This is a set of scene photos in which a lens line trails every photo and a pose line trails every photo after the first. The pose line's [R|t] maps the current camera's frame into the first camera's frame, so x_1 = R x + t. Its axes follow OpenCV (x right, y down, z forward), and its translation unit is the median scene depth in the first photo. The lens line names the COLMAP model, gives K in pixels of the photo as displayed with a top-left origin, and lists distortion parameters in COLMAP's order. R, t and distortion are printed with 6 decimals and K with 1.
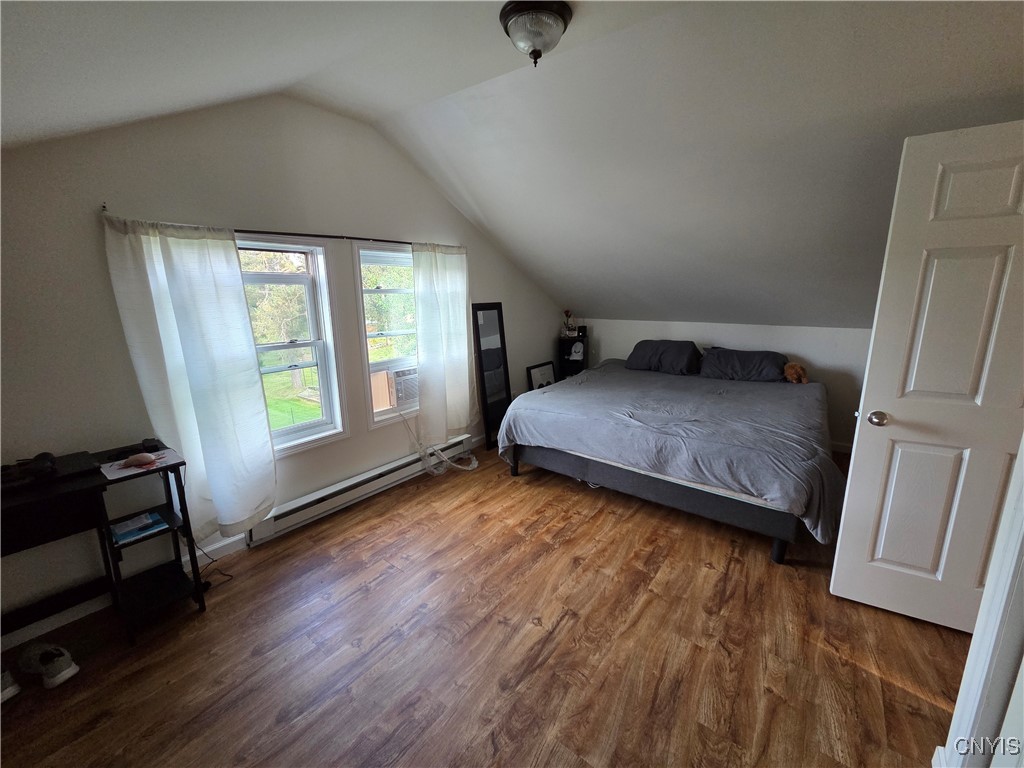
lens RADIAL K [[415.4, 0, 509.8], [0, 415.4, 382.6], [0, 0, 1]] dist [0.002583, 0.000040]
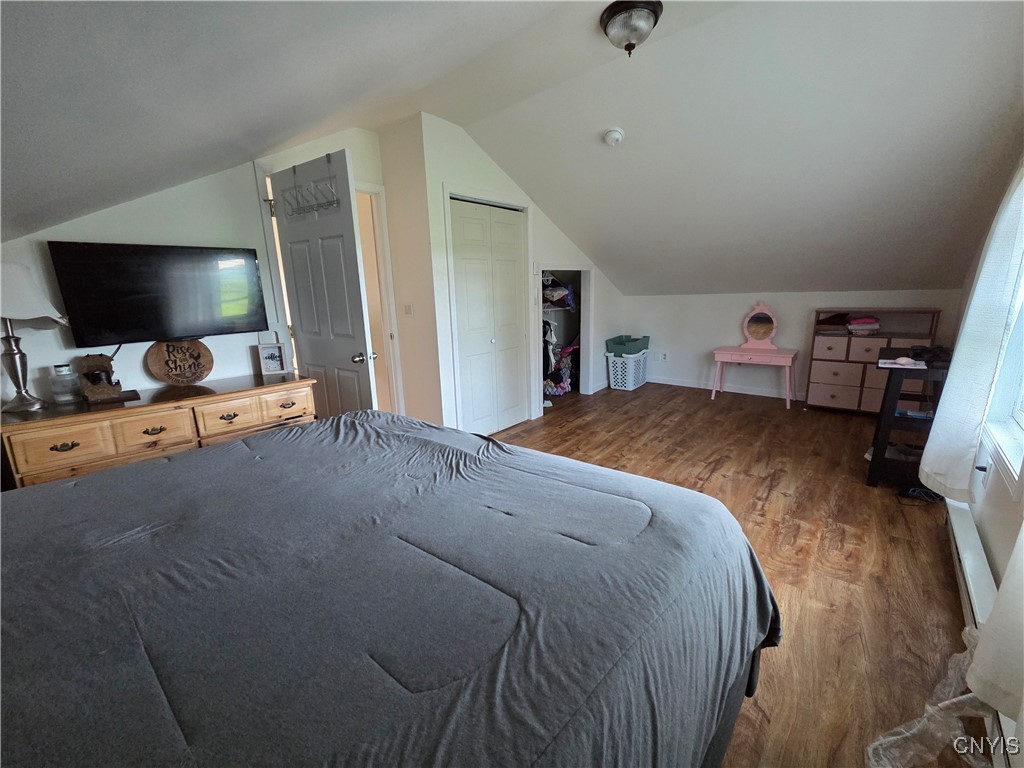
lens RADIAL K [[415.4, 0, 509.8], [0, 415.4, 382.6], [0, 0, 1]] dist [0.002583, 0.000040]
pose [[-0.996604, 0.012400, 0.081407, 0.228918], [0.046214, 0.902458, 0.428291, -0.294816], [-0.068155, 0.430599, -0.899966, 1.711354]]
